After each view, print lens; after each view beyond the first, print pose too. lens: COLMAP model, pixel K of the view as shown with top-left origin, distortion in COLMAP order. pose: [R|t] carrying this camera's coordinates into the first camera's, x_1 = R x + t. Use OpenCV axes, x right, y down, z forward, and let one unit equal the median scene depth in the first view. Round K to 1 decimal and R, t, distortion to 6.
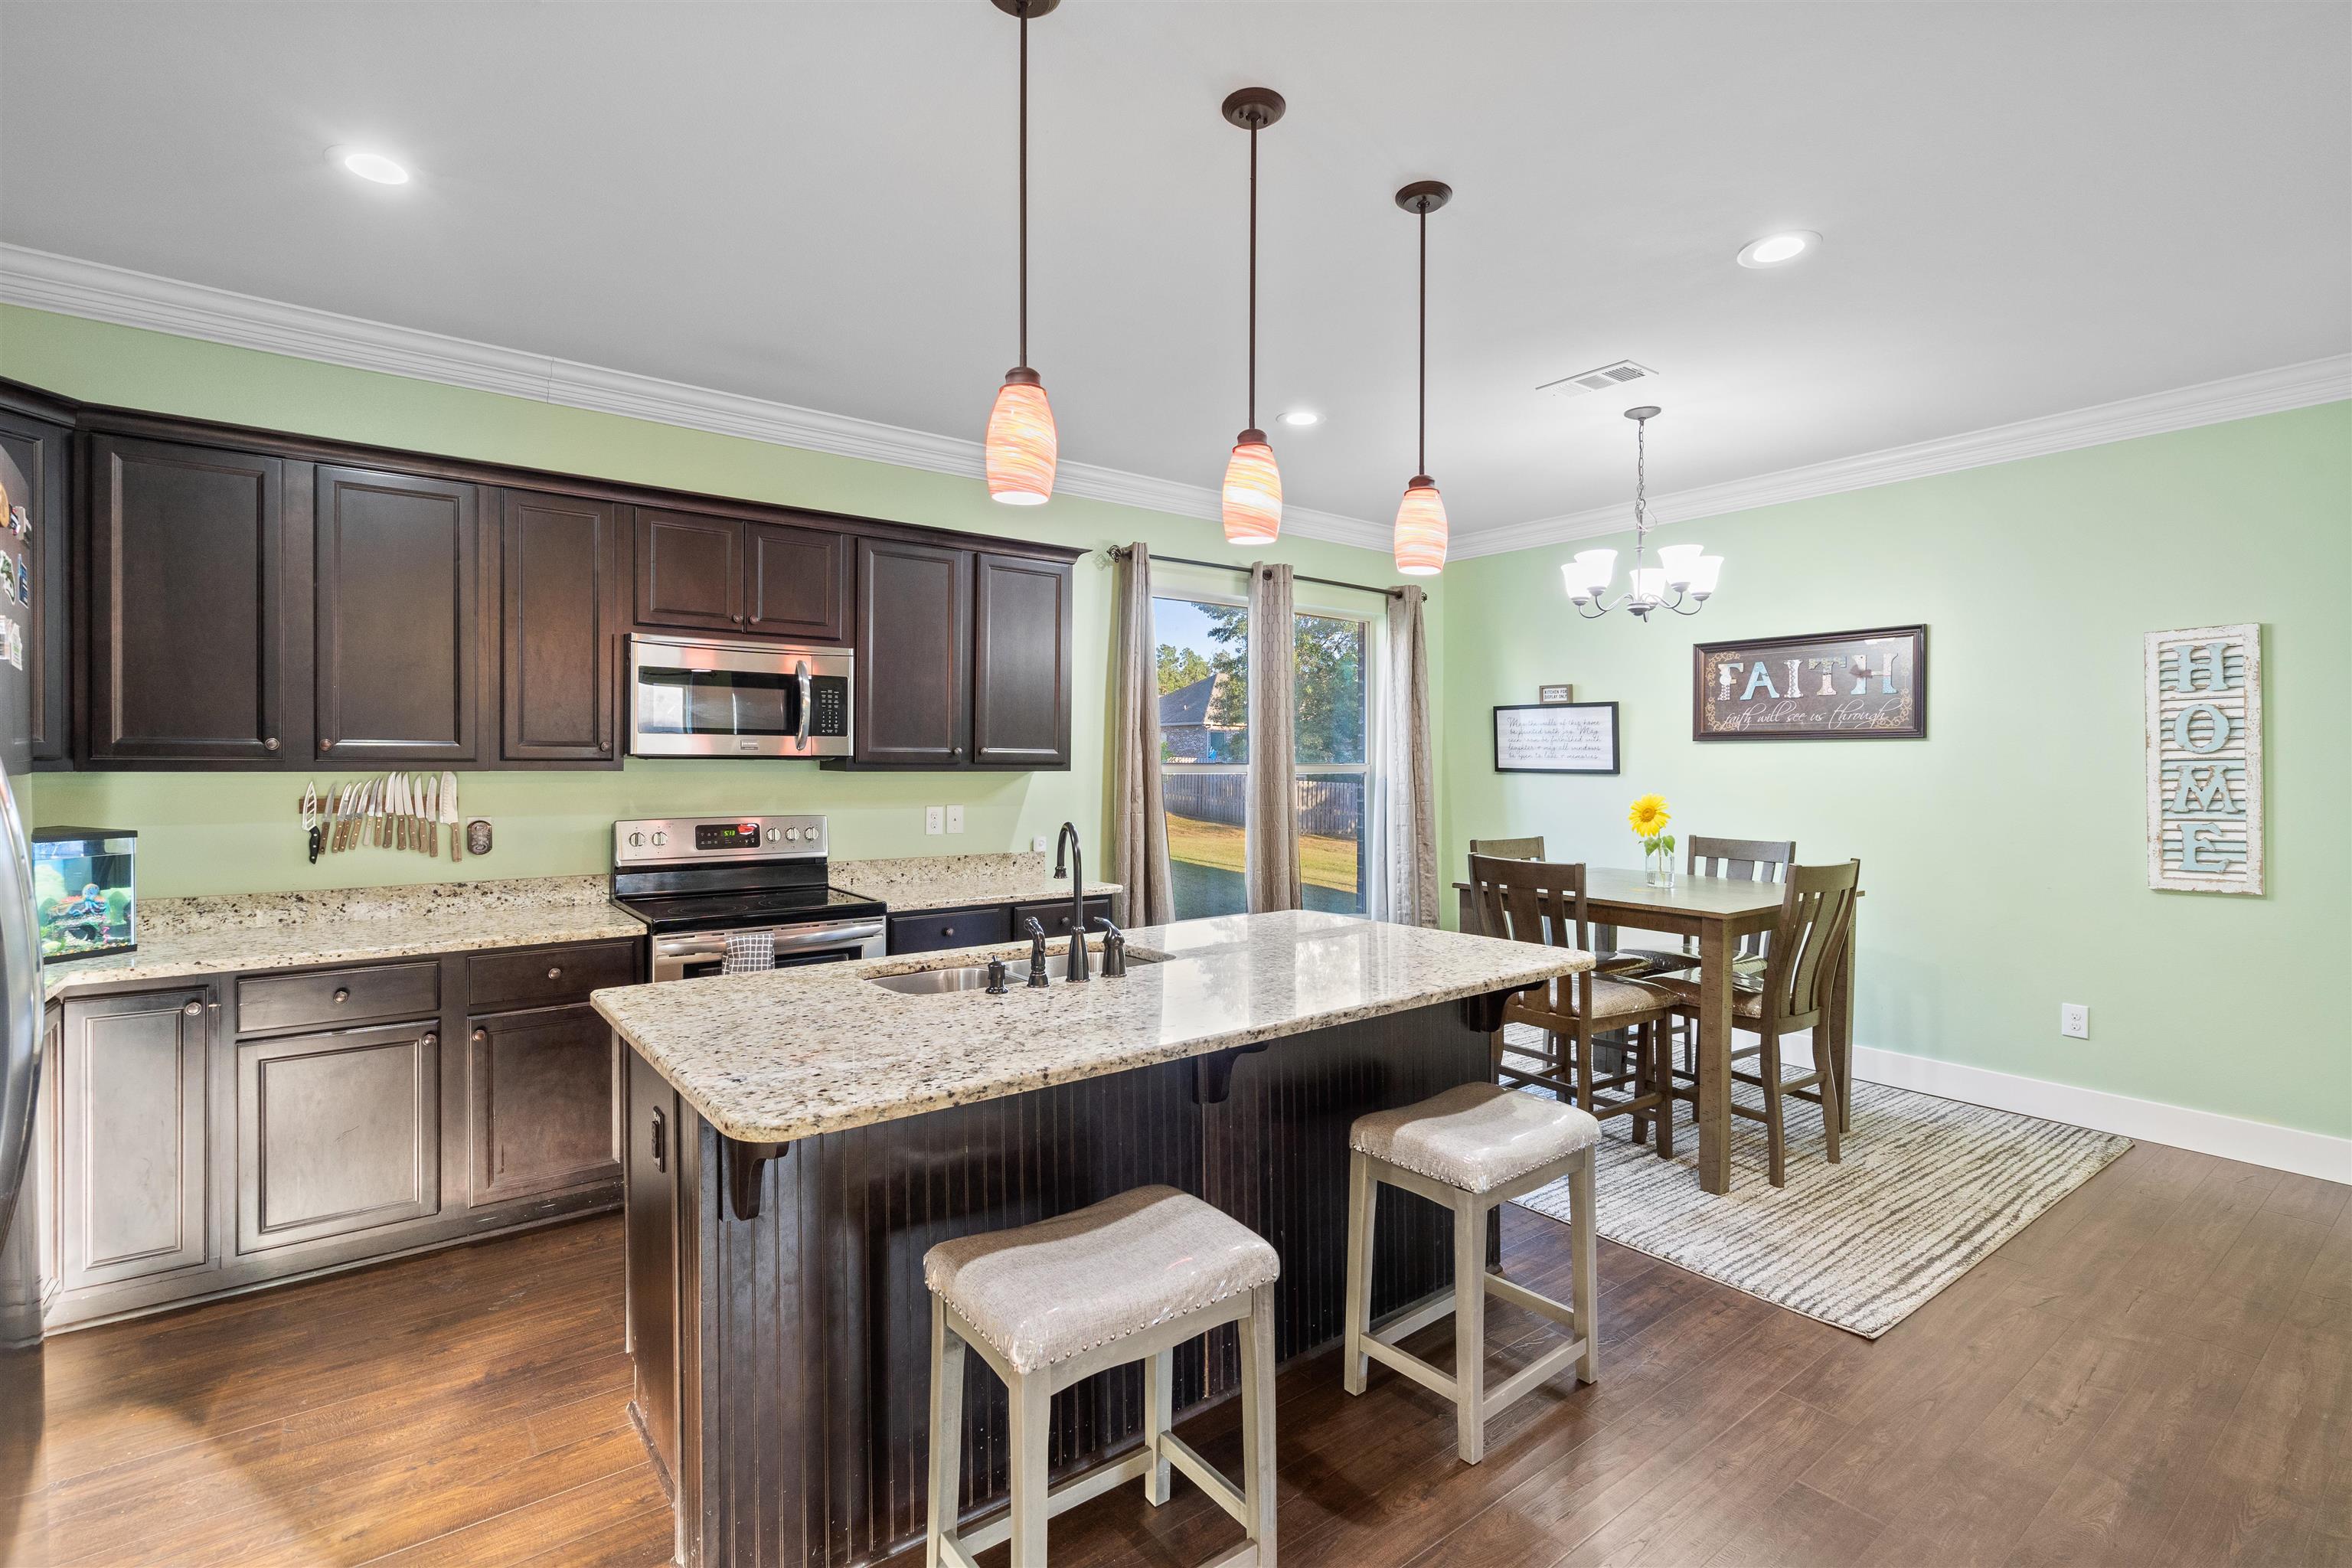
lens RADIAL K [[1068.7, 0, 1176.0], [0, 1068.7, 784.0], [0, 0, 1]] dist [-0.002441, 0.001615]
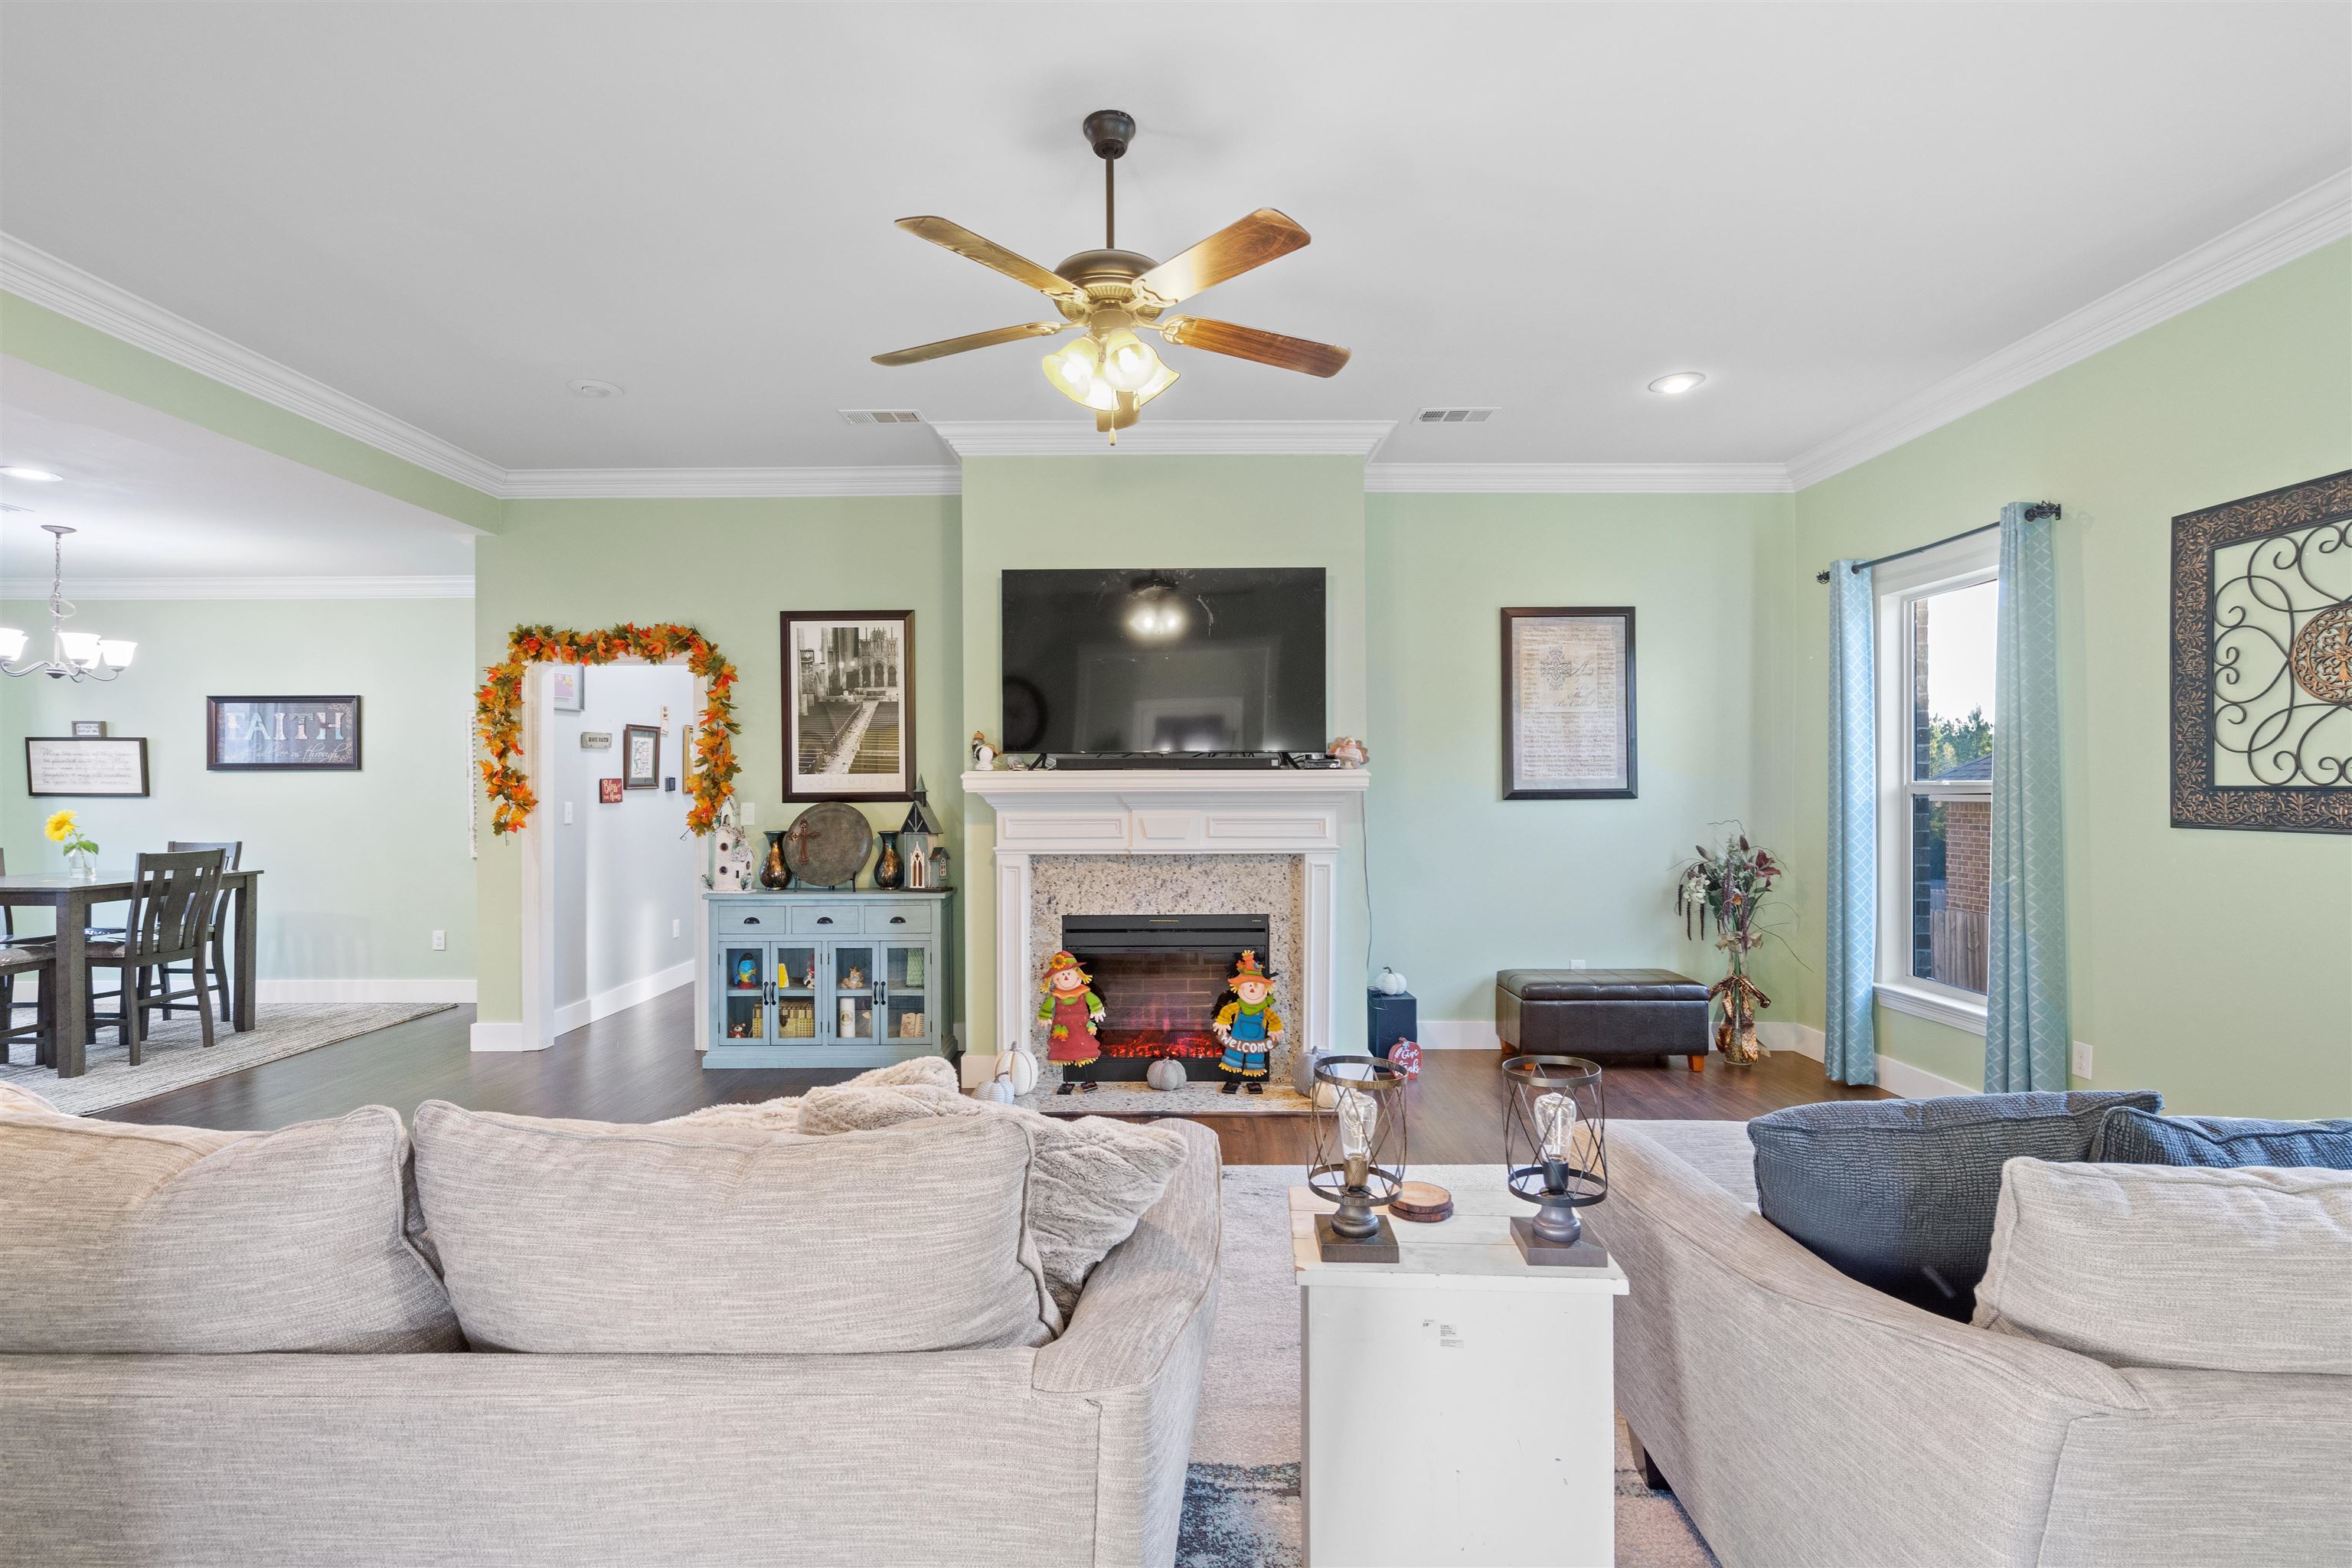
lens RADIAL K [[1090.6, 0, 1167.9], [0, 1090.6, 754.9], [0, 0, 1]] dist [-0.003684, 0.001758]
pose [[0.614747, 0.020320, 0.788462, 0.223003], [0.021223, 0.998880, -0.042289, 0.030890], [-0.788439, 0.042730, 0.613627, -1.034805]]
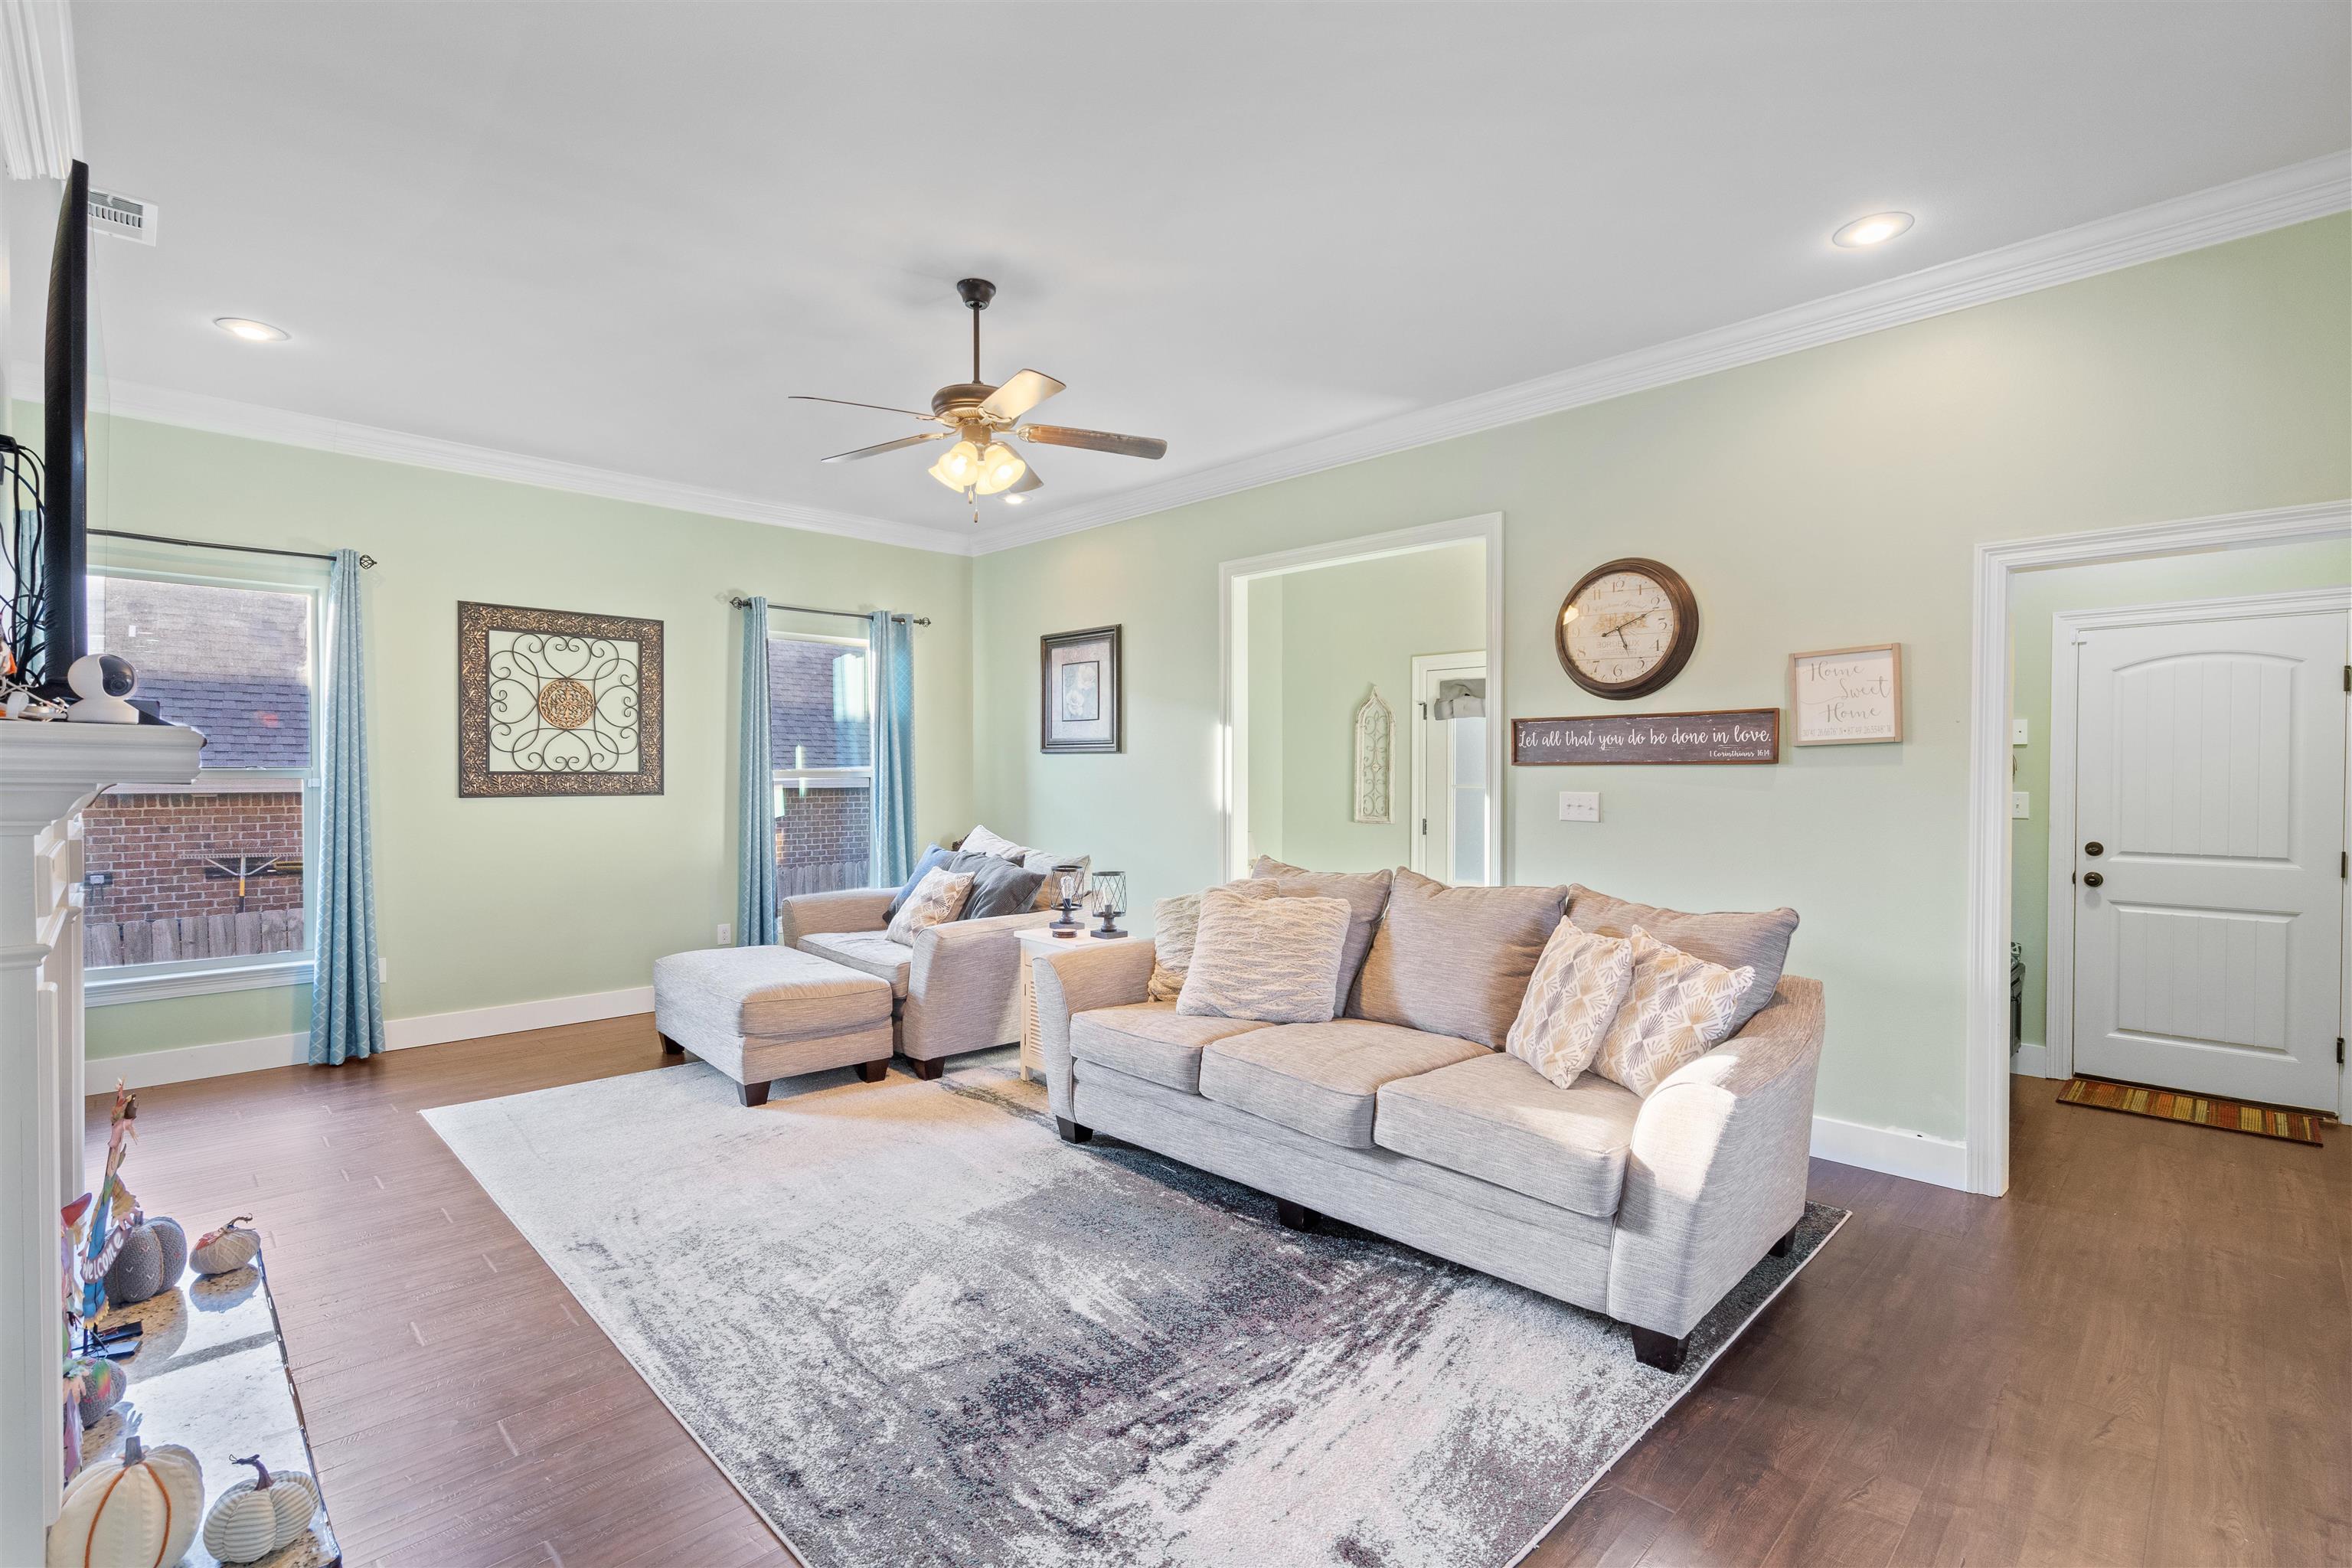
lens RADIAL K [[1068.7, 0, 1176.0], [0, 1068.7, 784.0], [0, 0, 1]] dist [-0.002441, 0.001615]
pose [[-0.992233, -0.006522, -0.124225, 0.709184], [-0.010671, 0.999406, 0.032762, -0.004503], [0.123937, 0.033833, -0.991713, 0.437767]]
